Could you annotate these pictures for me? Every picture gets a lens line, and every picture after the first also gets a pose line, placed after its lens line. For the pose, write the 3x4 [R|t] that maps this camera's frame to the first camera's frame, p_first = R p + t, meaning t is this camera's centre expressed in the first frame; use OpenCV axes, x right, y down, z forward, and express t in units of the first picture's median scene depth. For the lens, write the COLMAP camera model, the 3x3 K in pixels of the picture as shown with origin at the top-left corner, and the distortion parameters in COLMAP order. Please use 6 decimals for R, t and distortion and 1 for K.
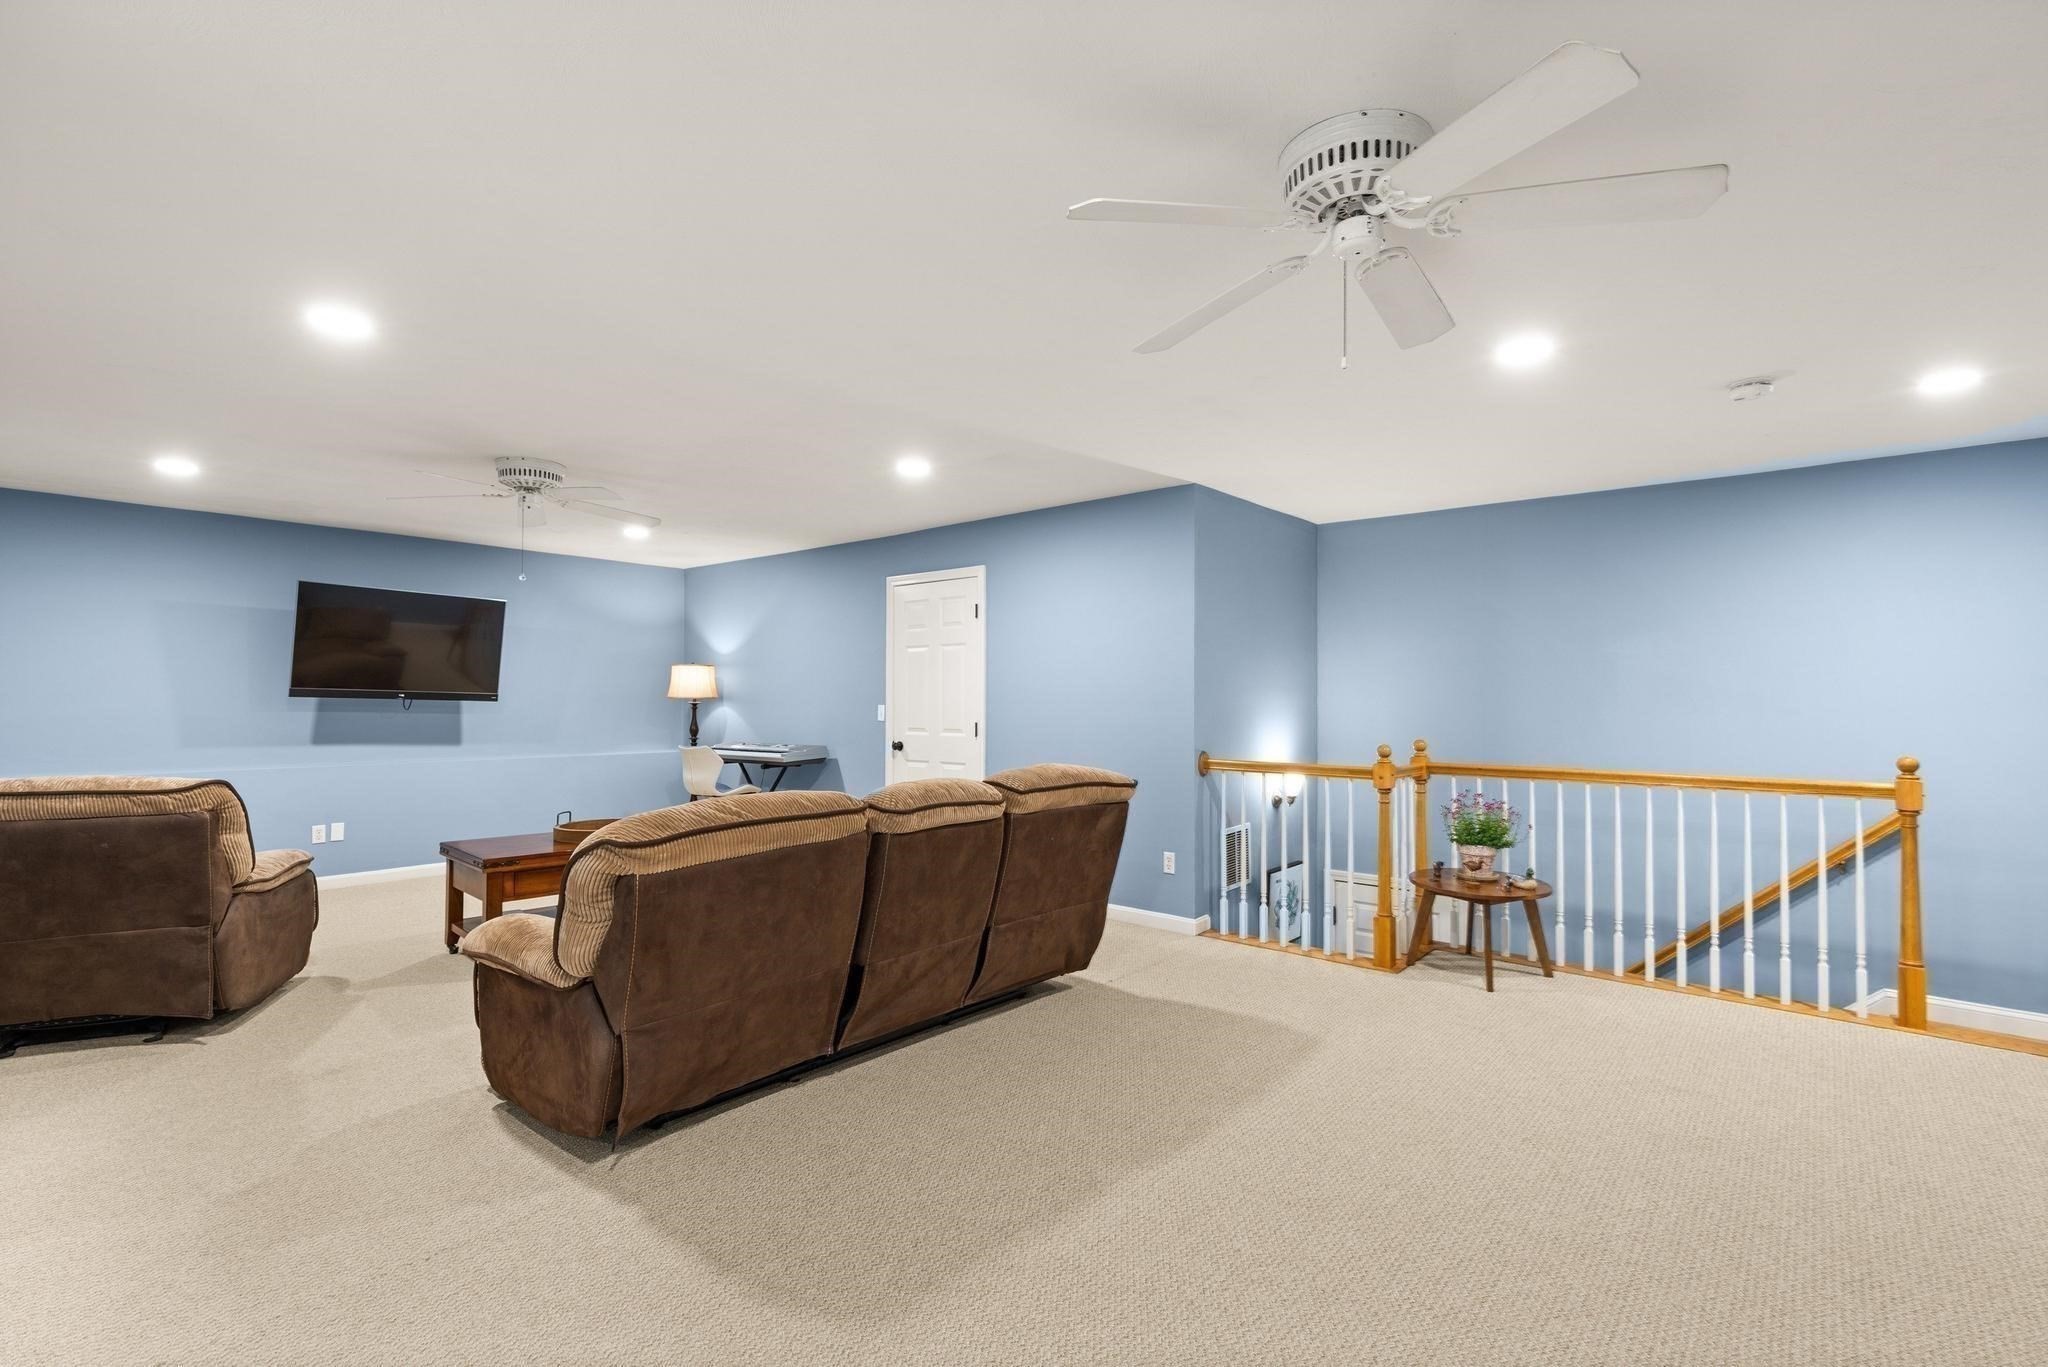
lens RADIAL K [[952.4, 0, 1024.4], [0, 952.4, 695.1], [0, 0, 1]] dist [0.000323, -0.000347]
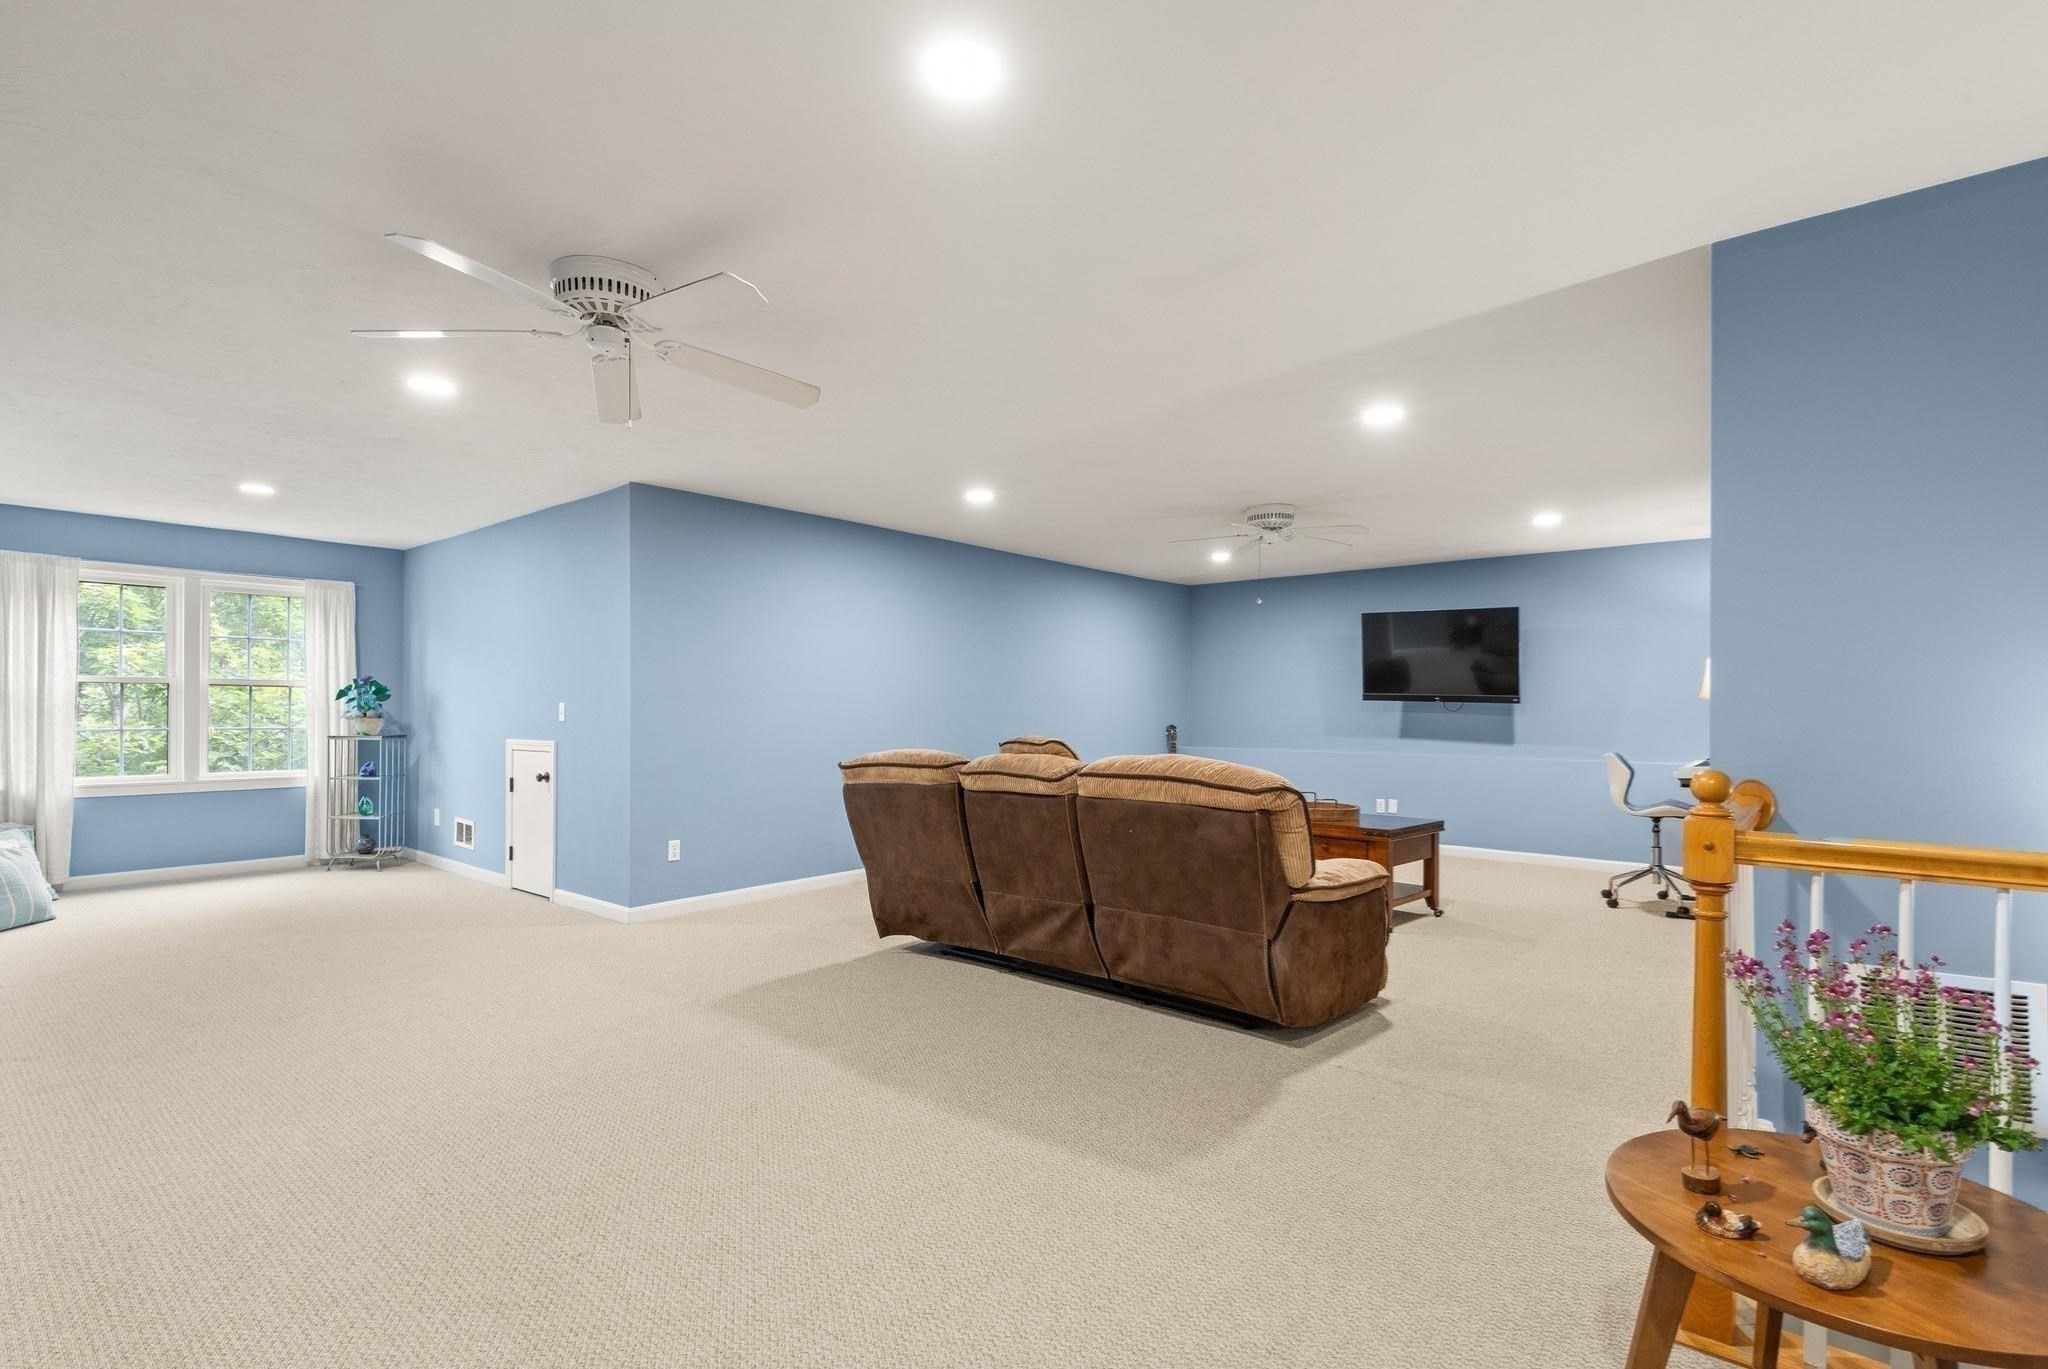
lens RADIAL K [[952.4, 0, 1024.4], [0, 952.4, 696.1], [0, 0, 1]] dist [0.000323, -0.000347]
pose [[0.004460, -0.014797, -0.999881, 0.851141], [-0.002985, 0.999886, -0.014810, 0.025199], [0.999986, 0.003051, 0.004415, 0.768404]]
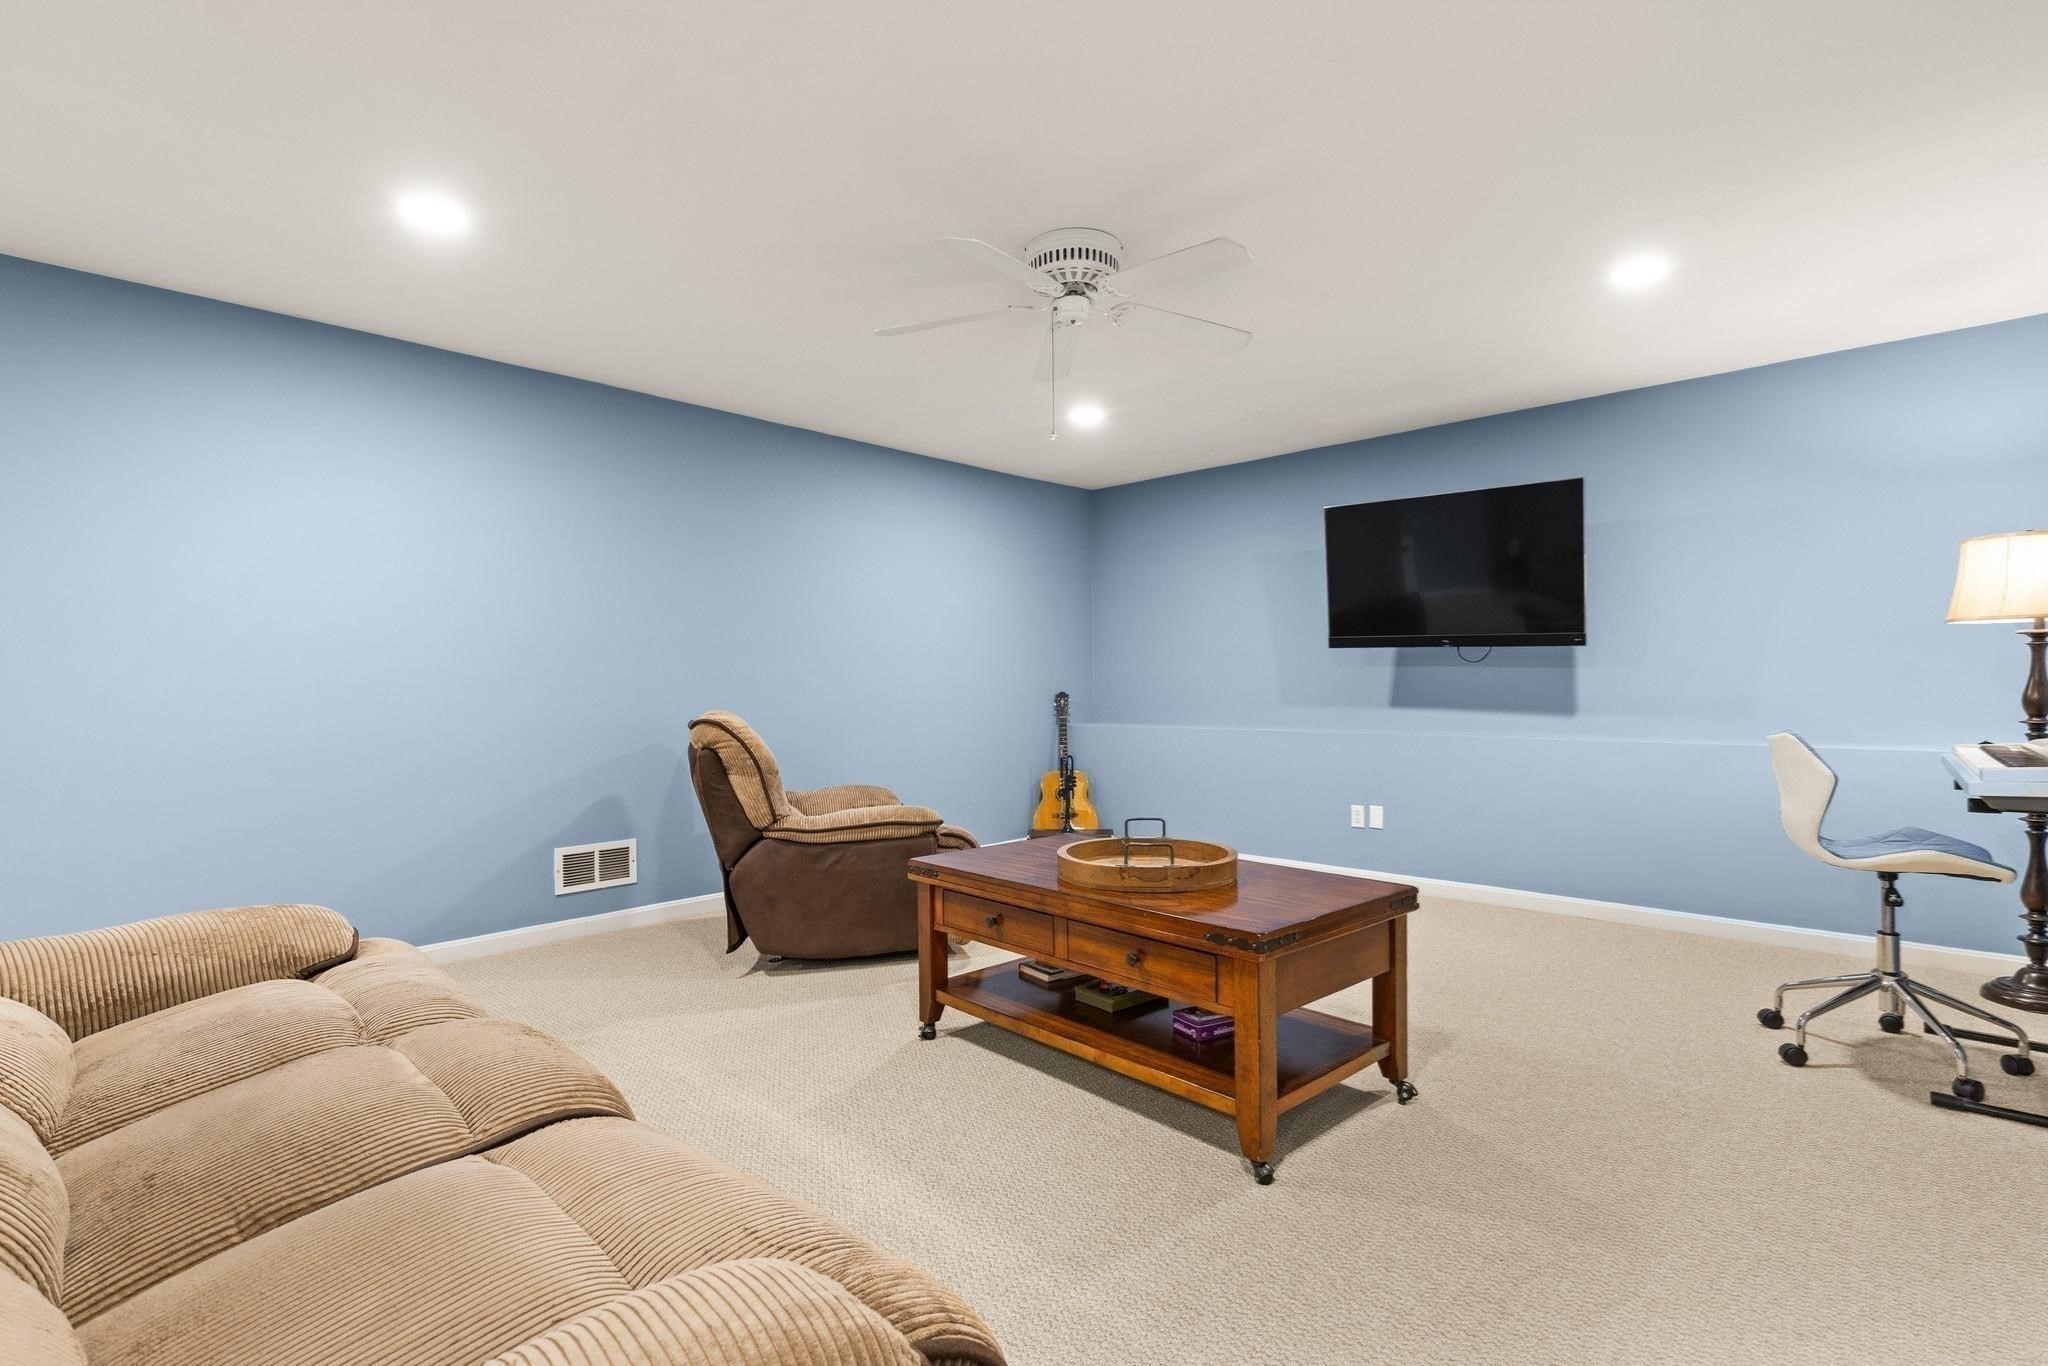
lens RADIAL K [[986.3, 0, 1029.7], [0, 986.3, 689.7], [0, 0, 1]] dist [0.012645, -0.000427]
pose [[-0.025584, 0.007133, -0.999647, 0.162372], [0.011534, 0.999910, 0.006840, 0.044164], [0.999606, -0.011355, -0.025664, 1.127664]]
